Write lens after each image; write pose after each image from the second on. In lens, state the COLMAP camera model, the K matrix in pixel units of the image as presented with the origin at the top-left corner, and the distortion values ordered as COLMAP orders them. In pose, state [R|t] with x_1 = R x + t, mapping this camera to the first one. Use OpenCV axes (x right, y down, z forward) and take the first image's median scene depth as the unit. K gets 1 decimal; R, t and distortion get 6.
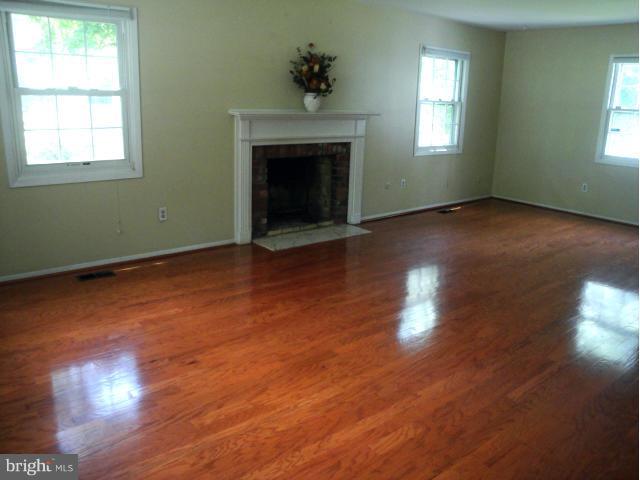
lens RADIAL K [[519.5, 0, 326.0], [0, 519.5, 239.4], [0, 0, 1]] dist [-0.146994, 0.091091]
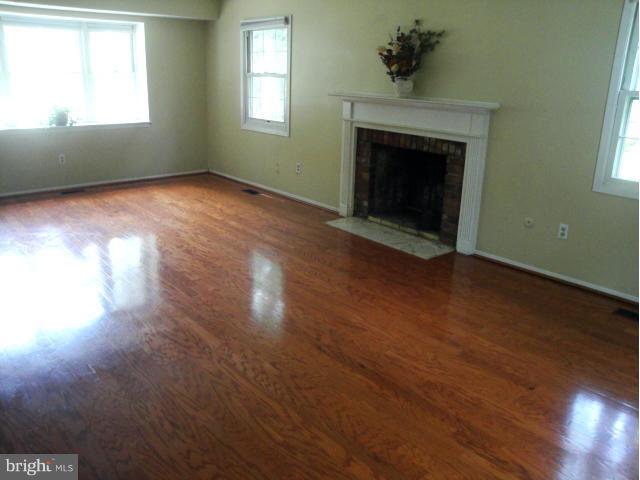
lens RADIAL K [[519.5, 0, 322.5], [0, 519.5, 243.2], [0, 0, 1]] dist [-0.146994, 0.091091]
pose [[0.032952, 0.279420, -0.959603, 0.863036], [-0.297653, 0.919302, 0.257464, -0.198150], [0.954105, 0.277145, 0.113463, 0.817533]]
